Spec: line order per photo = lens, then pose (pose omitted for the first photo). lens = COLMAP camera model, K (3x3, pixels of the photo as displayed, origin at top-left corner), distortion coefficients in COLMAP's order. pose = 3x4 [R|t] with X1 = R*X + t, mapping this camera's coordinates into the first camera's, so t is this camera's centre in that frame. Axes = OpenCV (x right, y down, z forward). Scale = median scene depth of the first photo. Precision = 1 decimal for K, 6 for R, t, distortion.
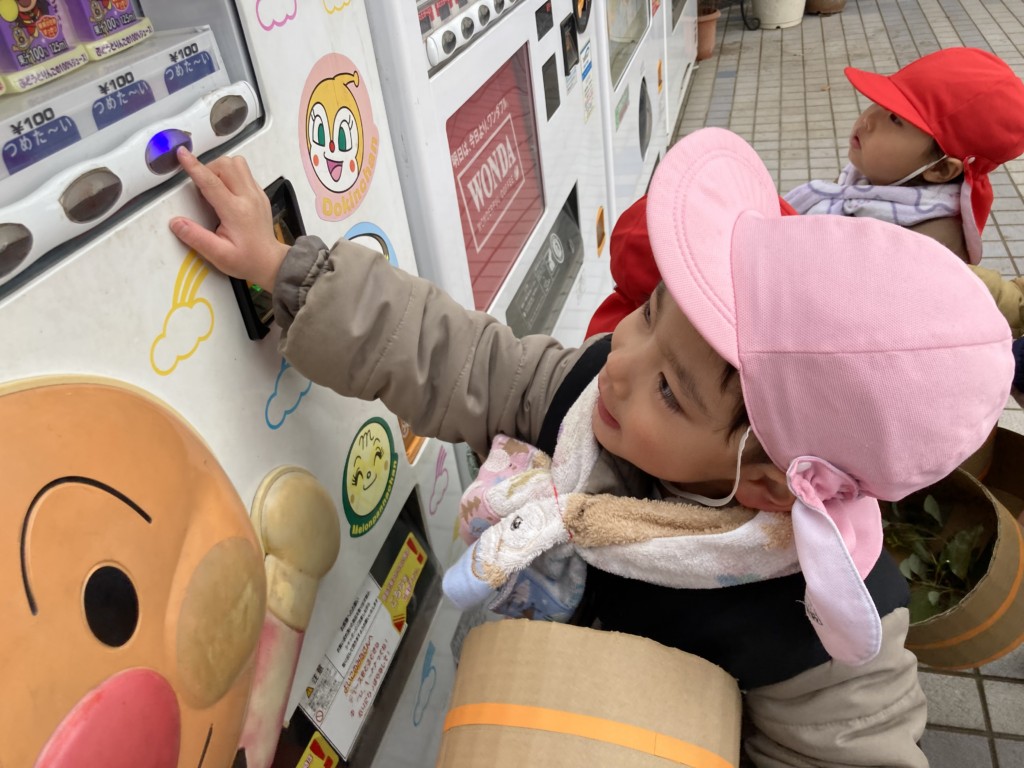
lens RADIAL K [[856.8, 0, 512.0], [0, 856.8, 384.0], [0, 0, 1]] dist [-0.014940, 0.076483]
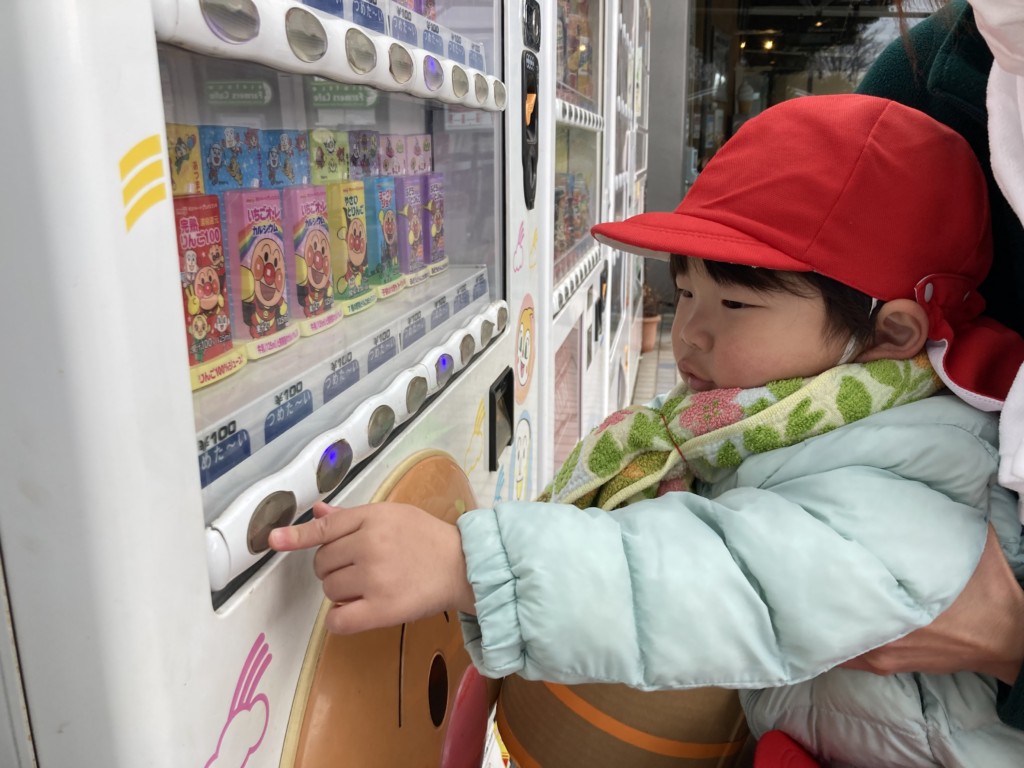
lens RADIAL K [[843.9, 0, 511.2], [0, 843.9, 371.8], [0, 0, 1]] dist [0.069534, -0.002826]
pose [[0.990864, 0.098398, 0.092229, -0.072842], [-0.062914, 0.942144, -0.329252, 0.043333], [-0.119291, 0.320441, 0.939727, -0.061030]]
